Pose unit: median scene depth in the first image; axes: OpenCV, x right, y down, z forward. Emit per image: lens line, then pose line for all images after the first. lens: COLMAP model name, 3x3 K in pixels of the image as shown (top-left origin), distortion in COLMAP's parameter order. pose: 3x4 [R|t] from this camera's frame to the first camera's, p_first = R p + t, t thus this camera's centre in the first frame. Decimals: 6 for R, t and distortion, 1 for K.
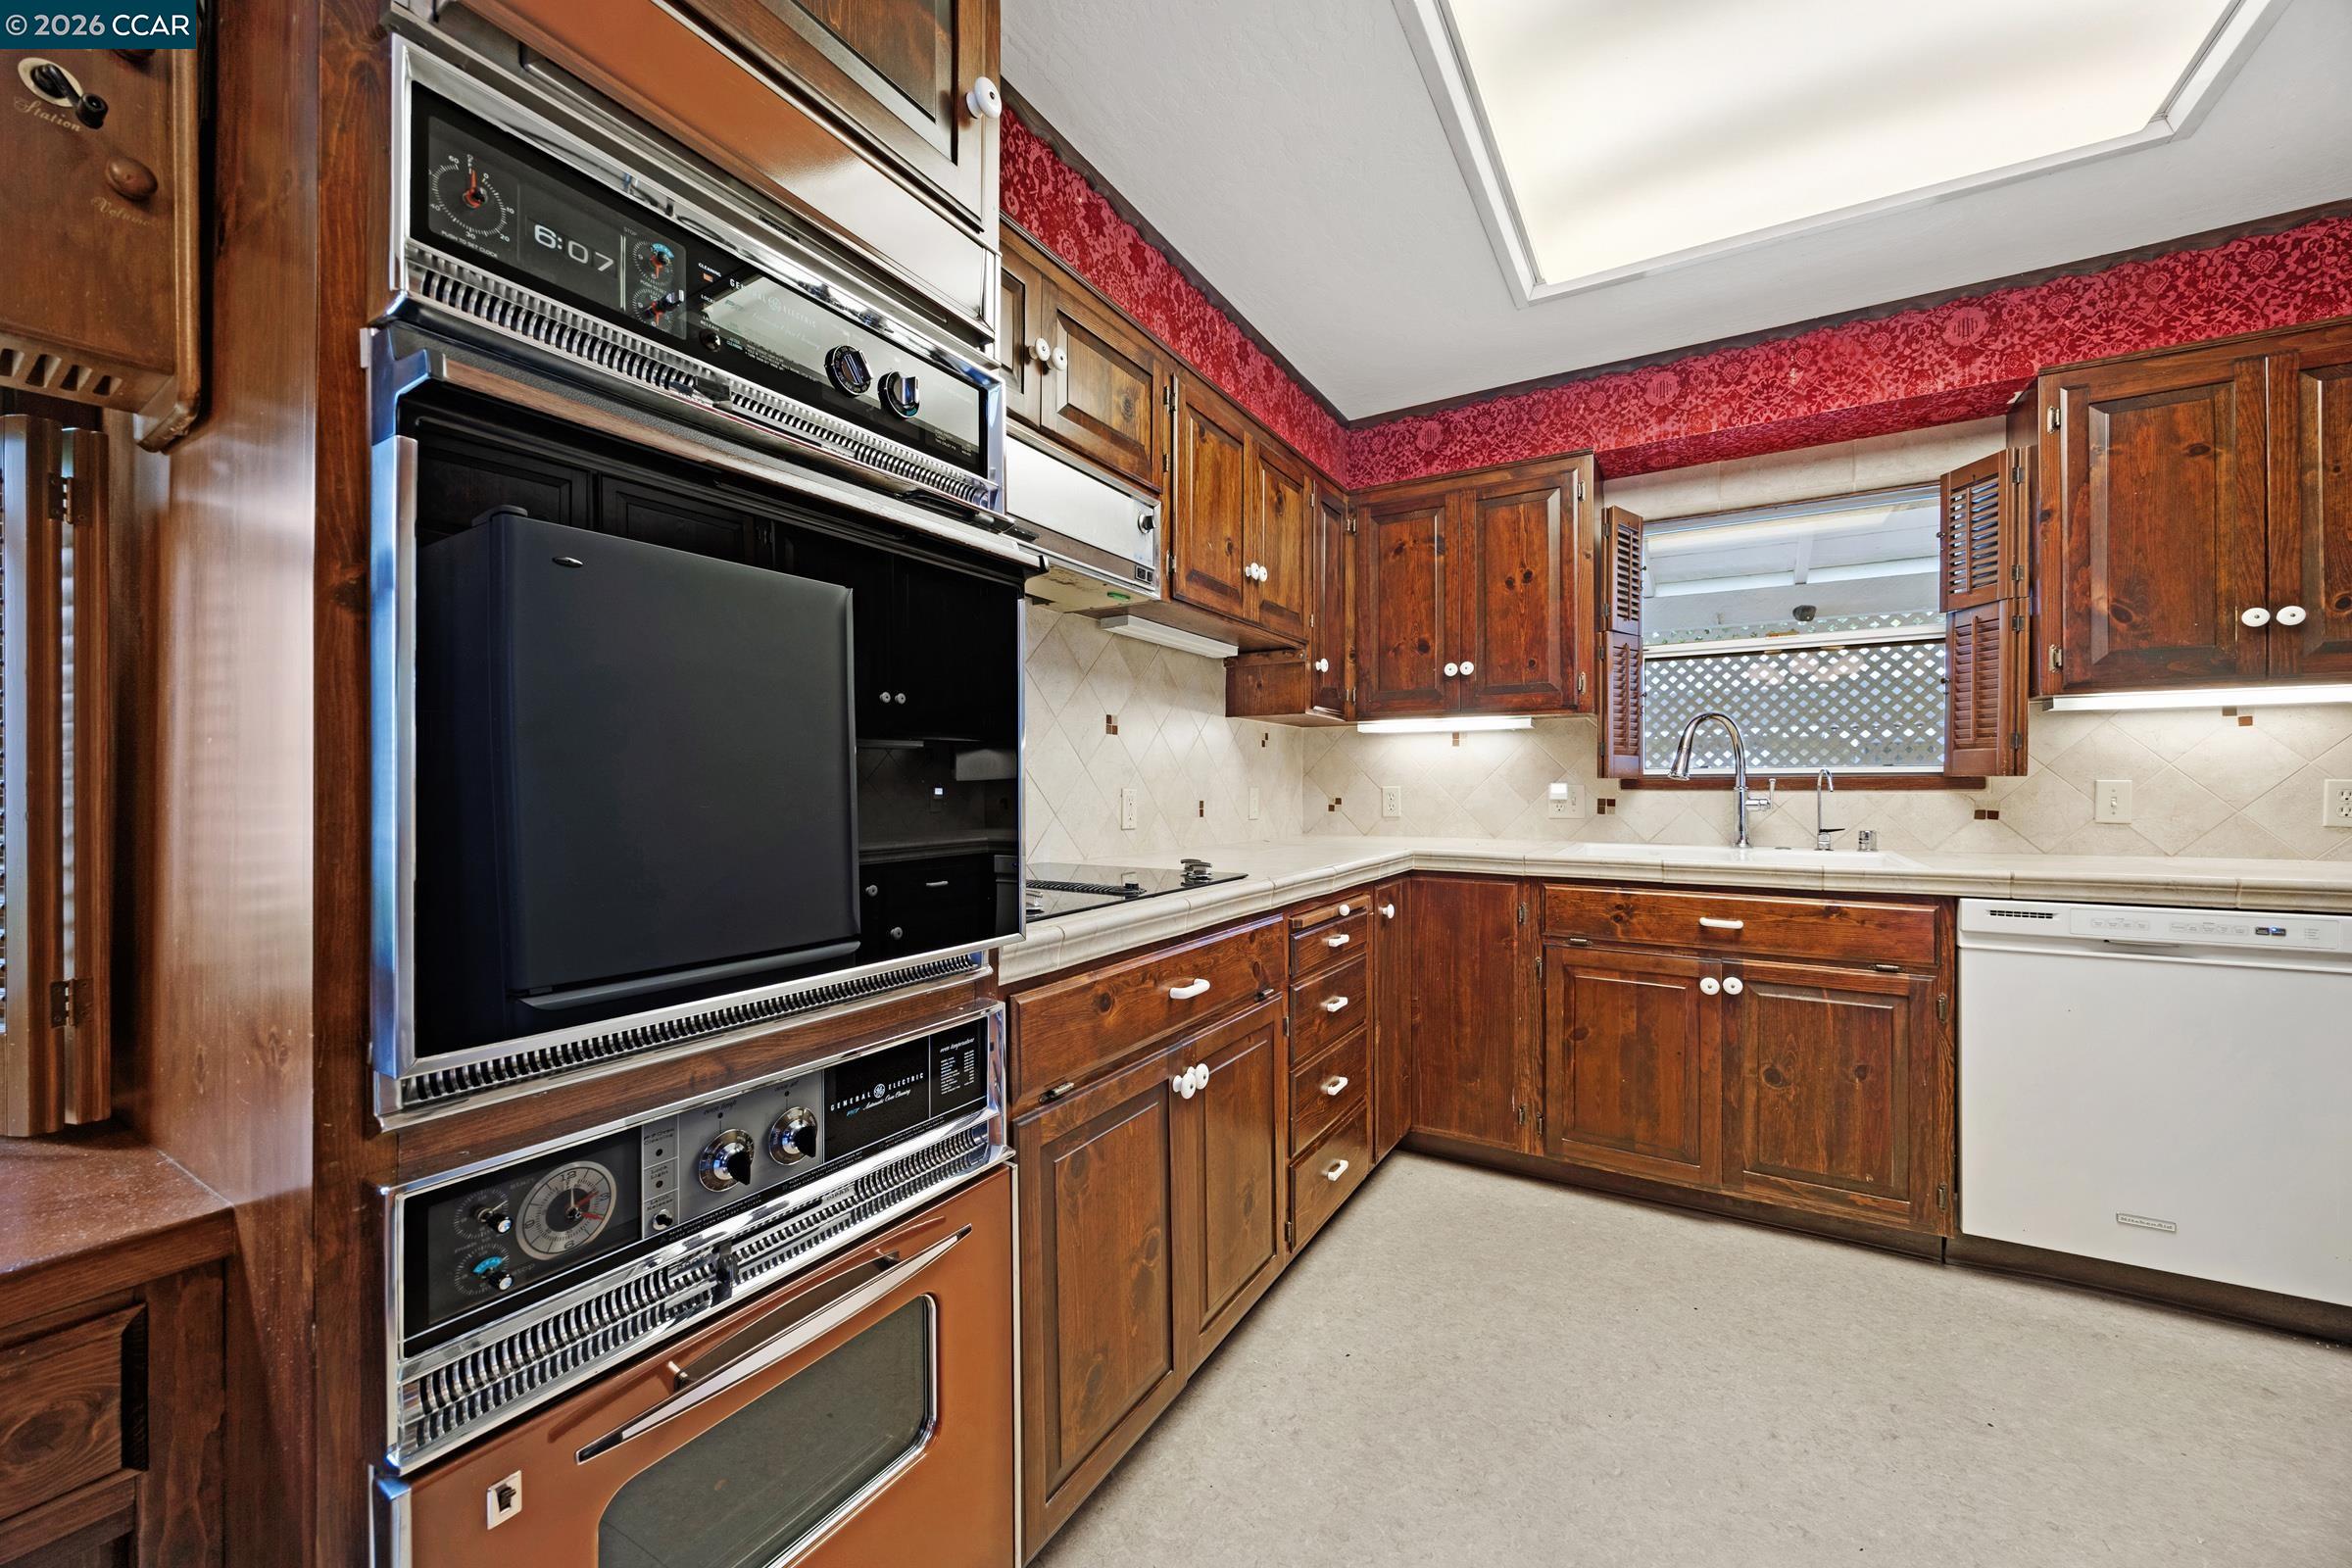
lens RADIAL K [[907.0, 0, 1169.6], [0, 907.0, 784.9], [0, 0, 1]] dist [0.000029, -0.000379]
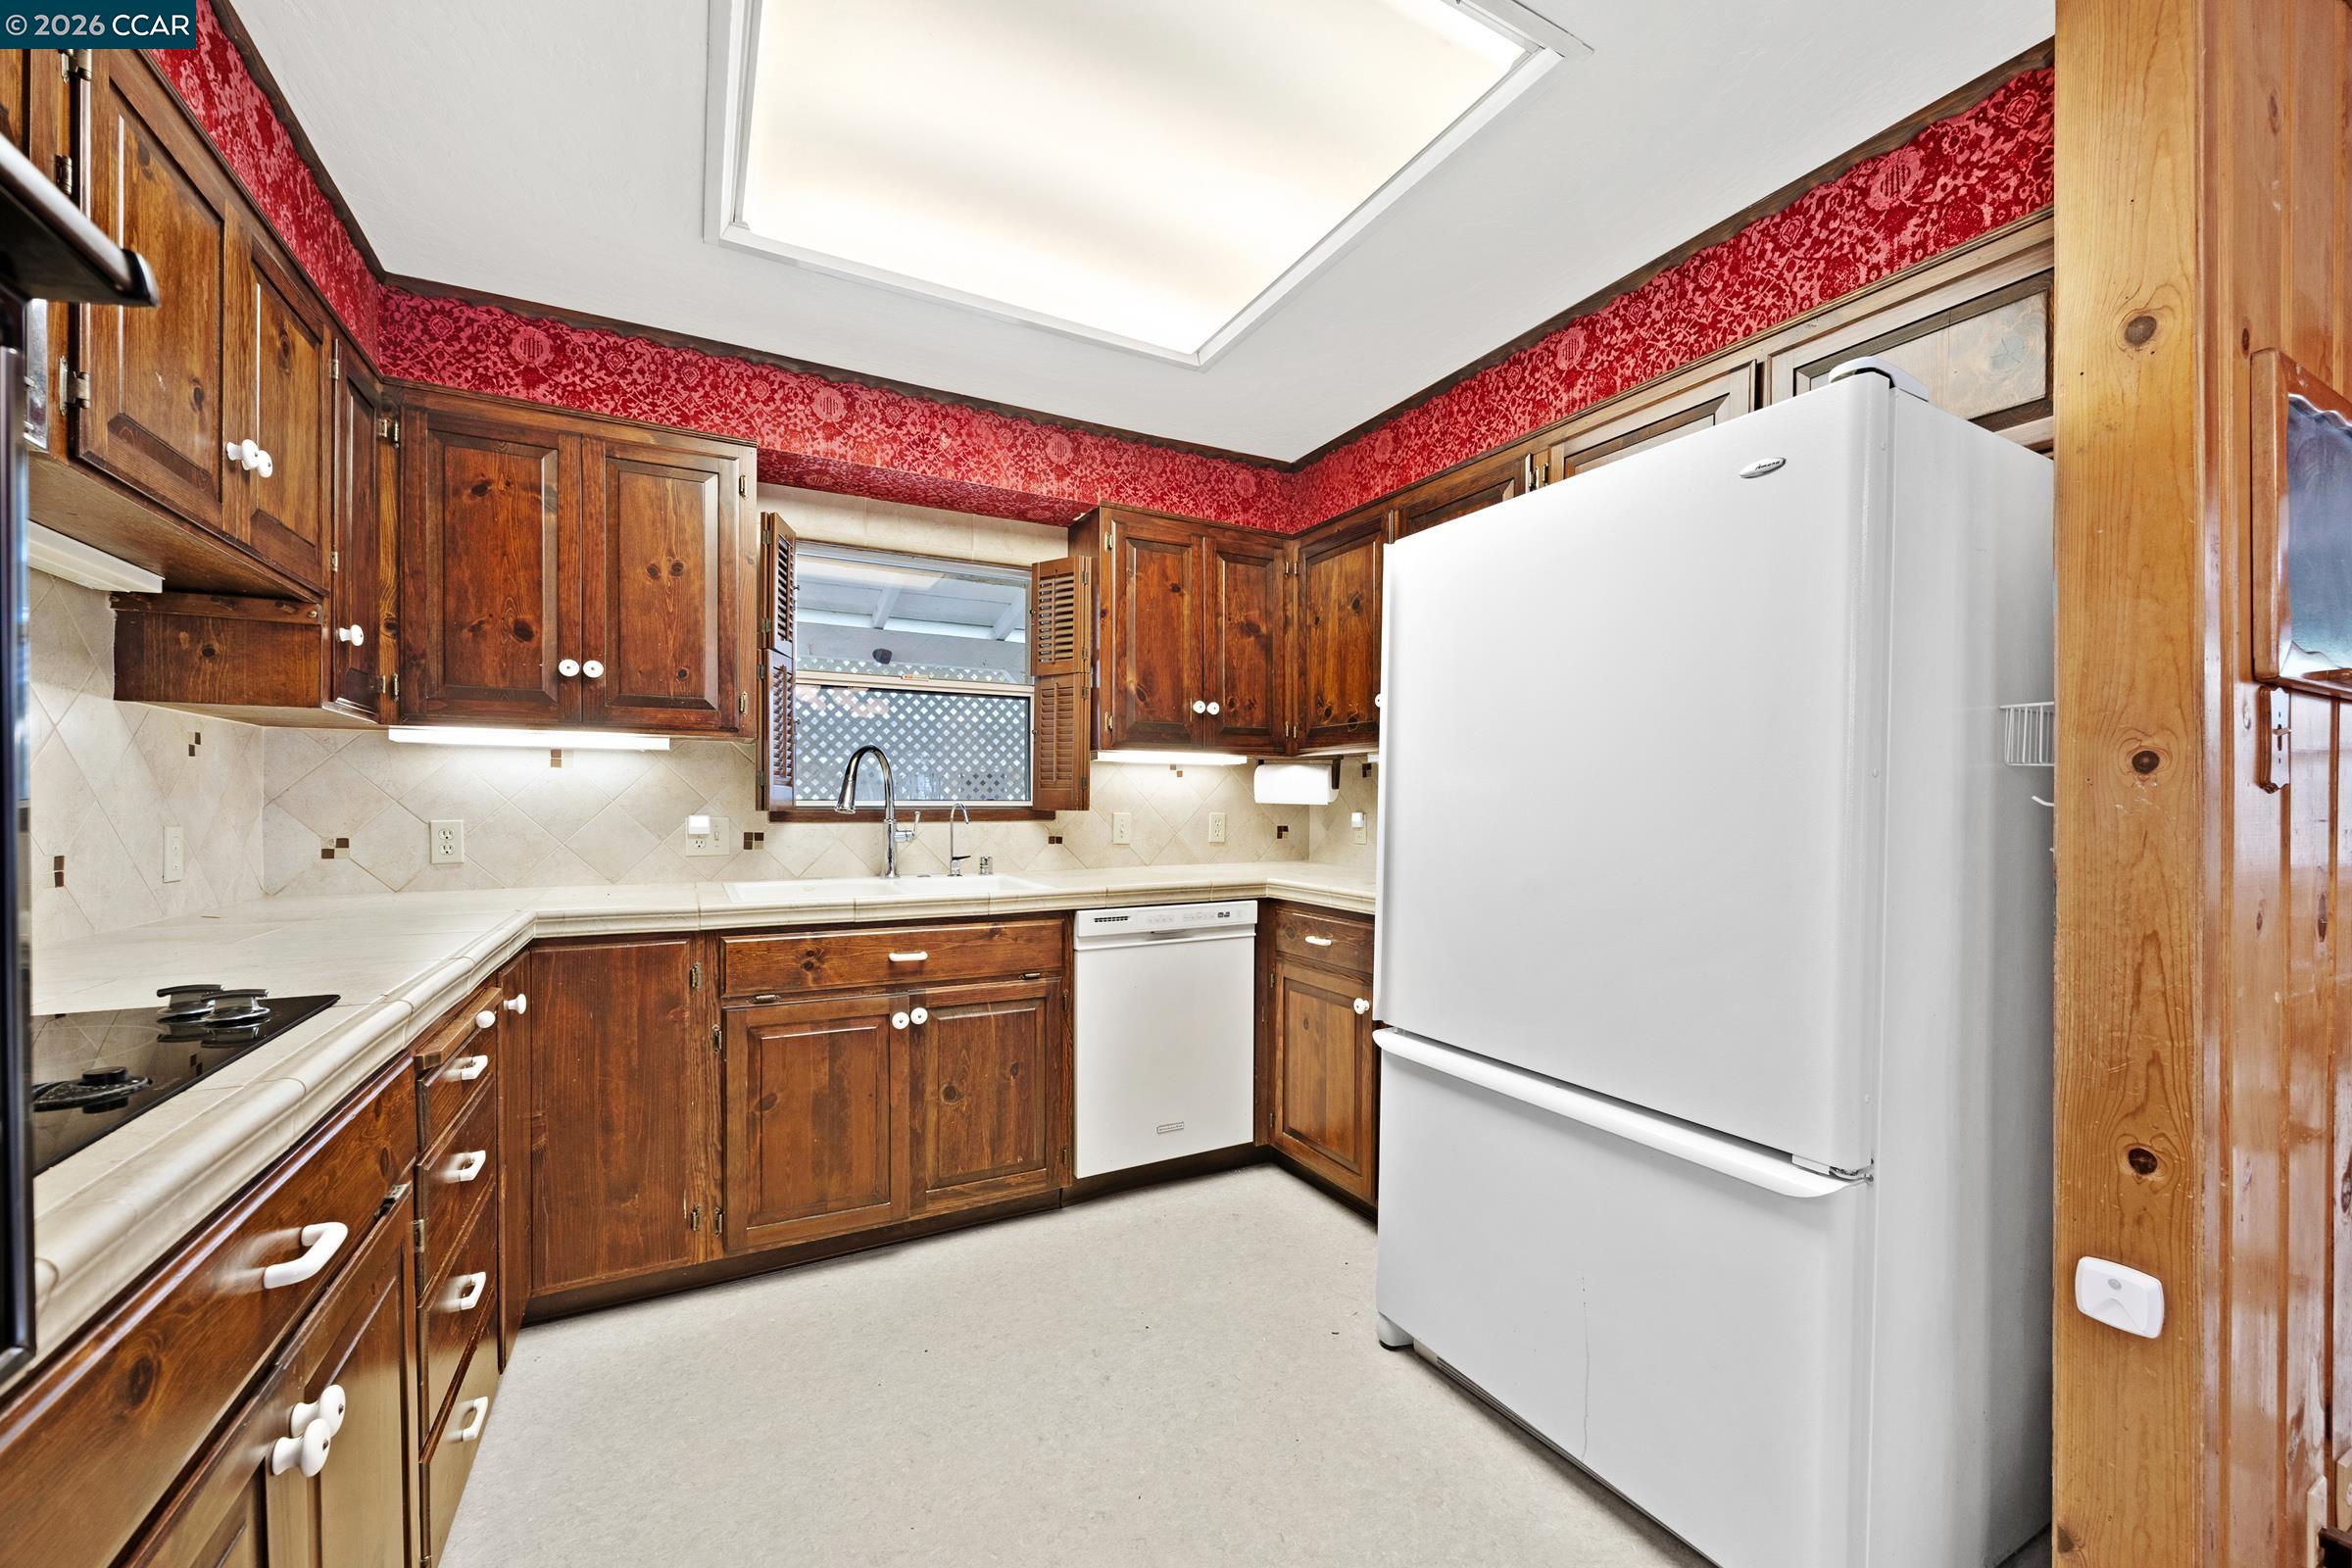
lens RADIAL K [[907.0, 0, 1180.1], [0, 907.0, 812.1], [0, 0, 1]] dist [0.000029, -0.000379]
pose [[0.507625, -0.005254, 0.861562, -0.100118], [-0.003599, 0.999960, 0.008219, -0.016768], [-0.861571, -0.007273, 0.507586, 0.199163]]
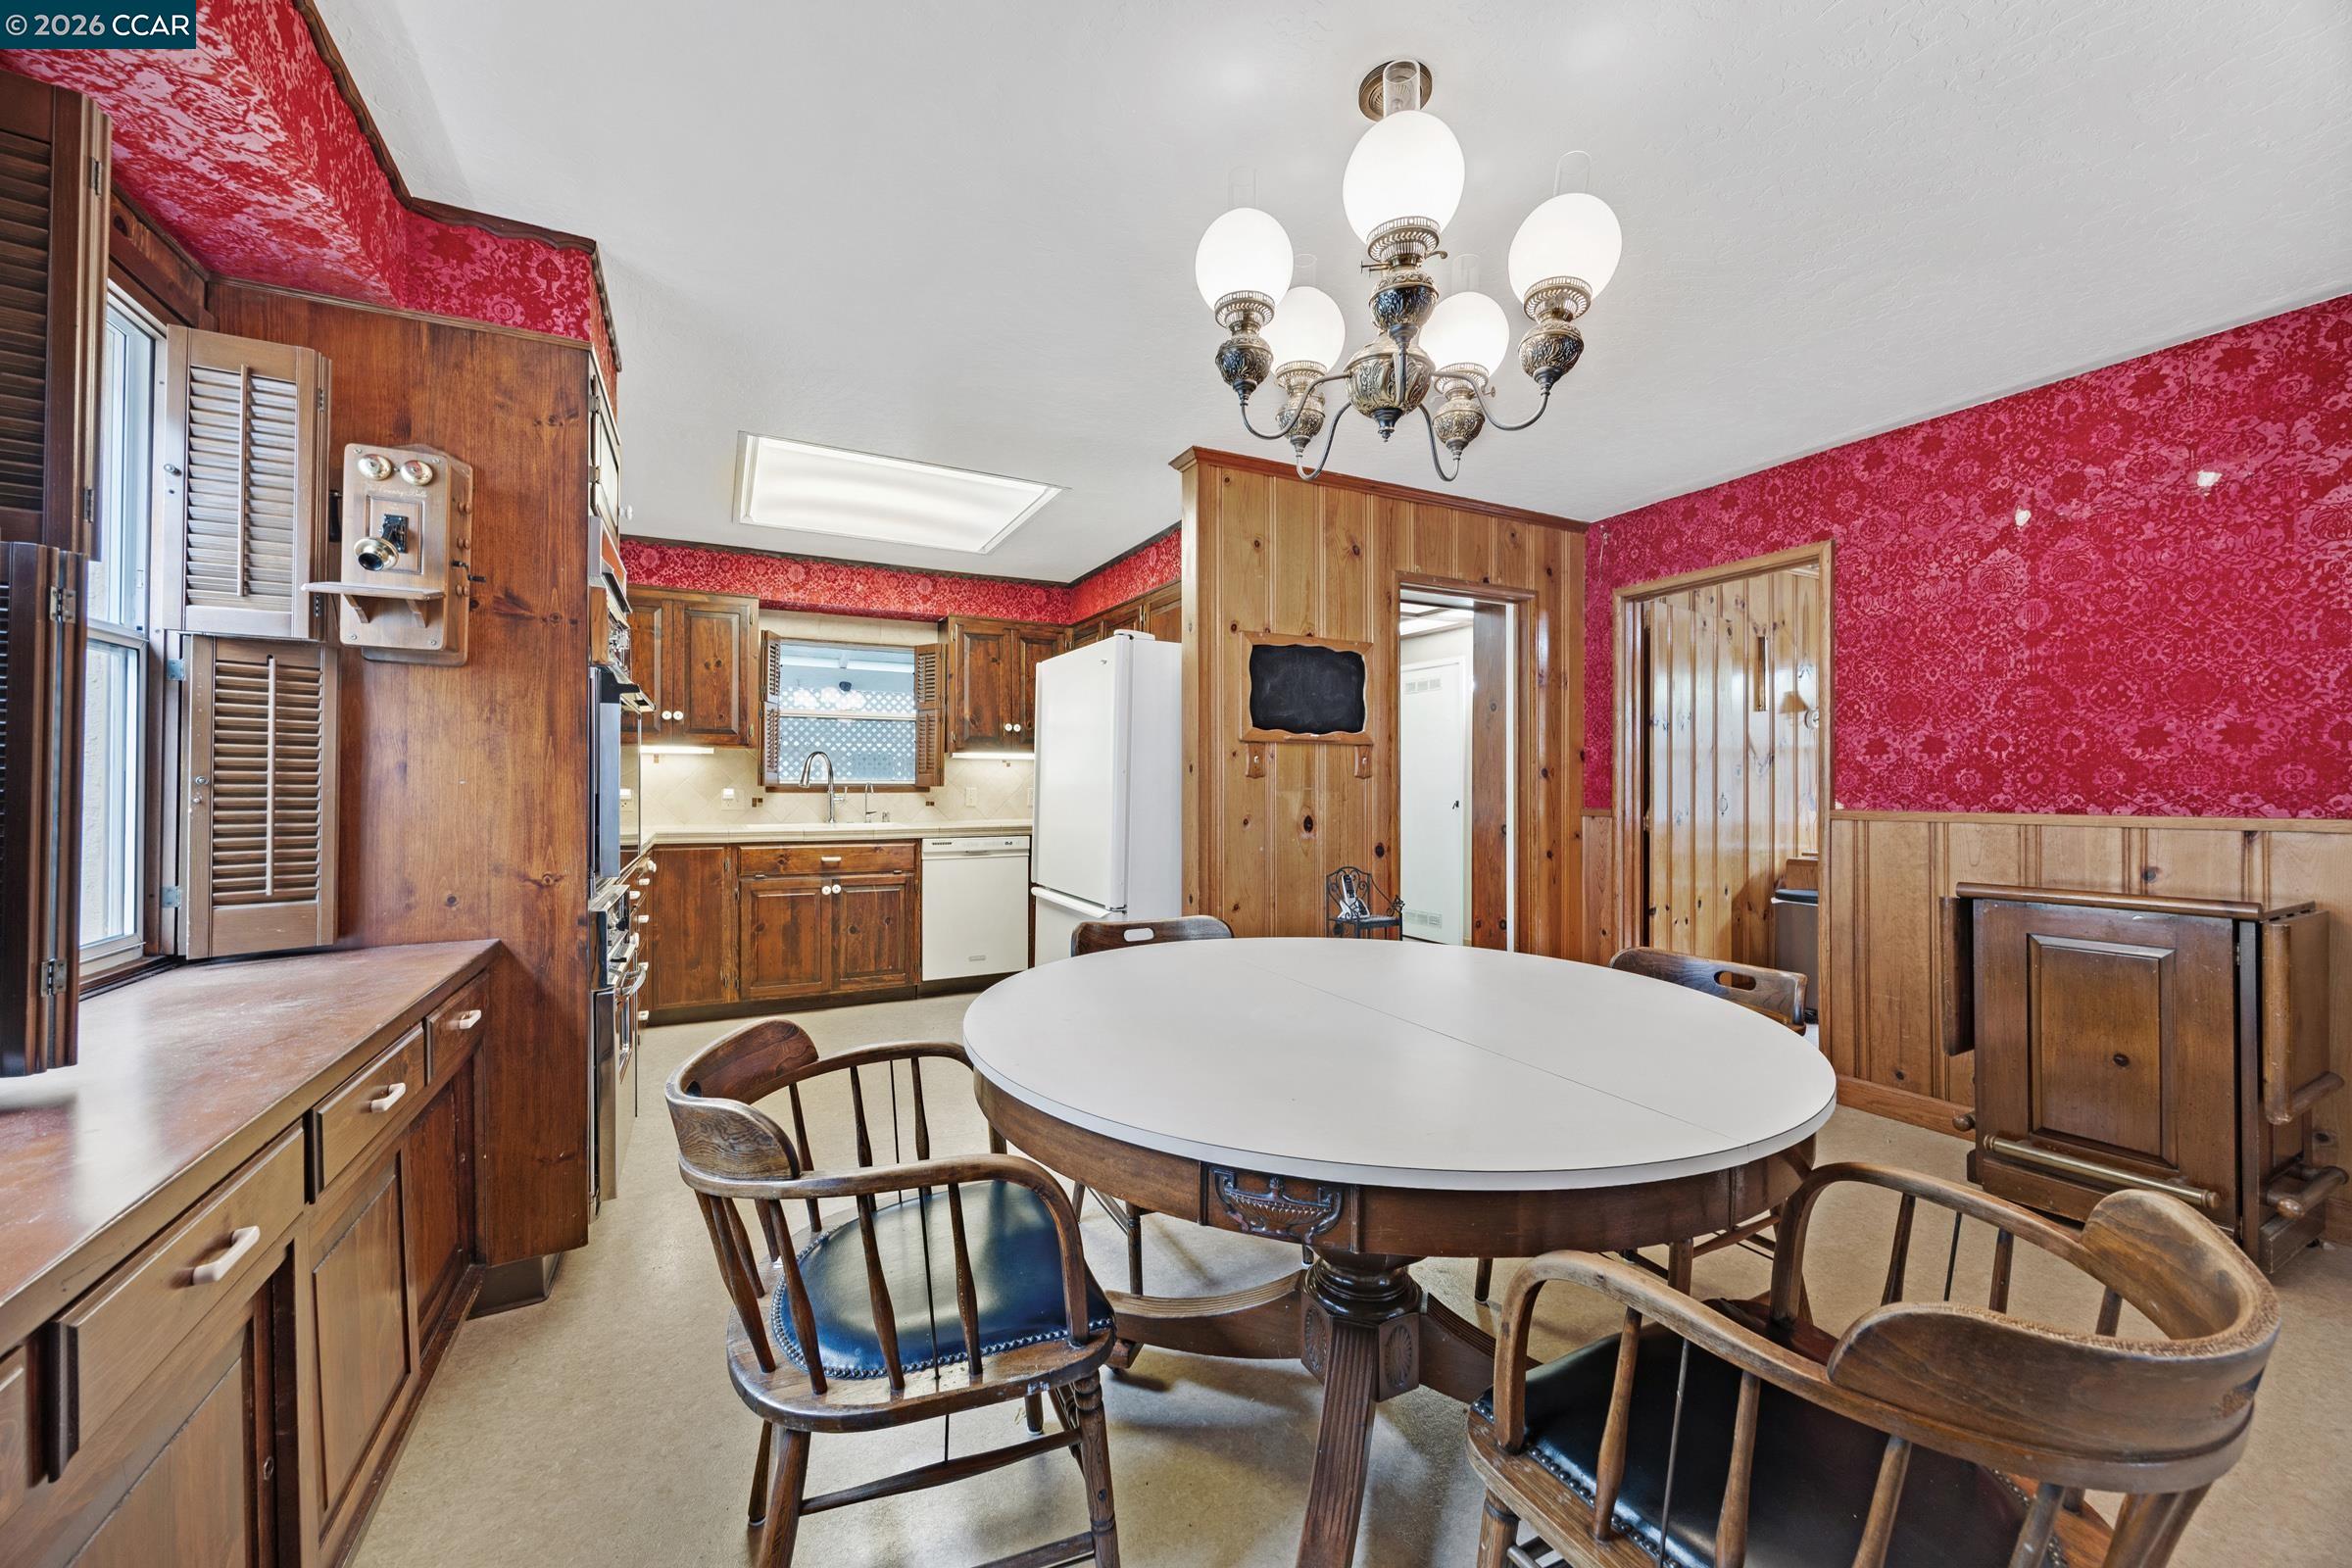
lens RADIAL K [[907.0, 0, 1156.5], [0, 907.0, 784.4], [0, 0, 1]] dist [0.000029, -0.000379]
pose [[0.546312, 0.002487, 0.837578, -0.616657], [-0.005099, 0.999987, 0.000356, -0.016388], [-0.837566, -0.004465, 0.546318, -0.636254]]
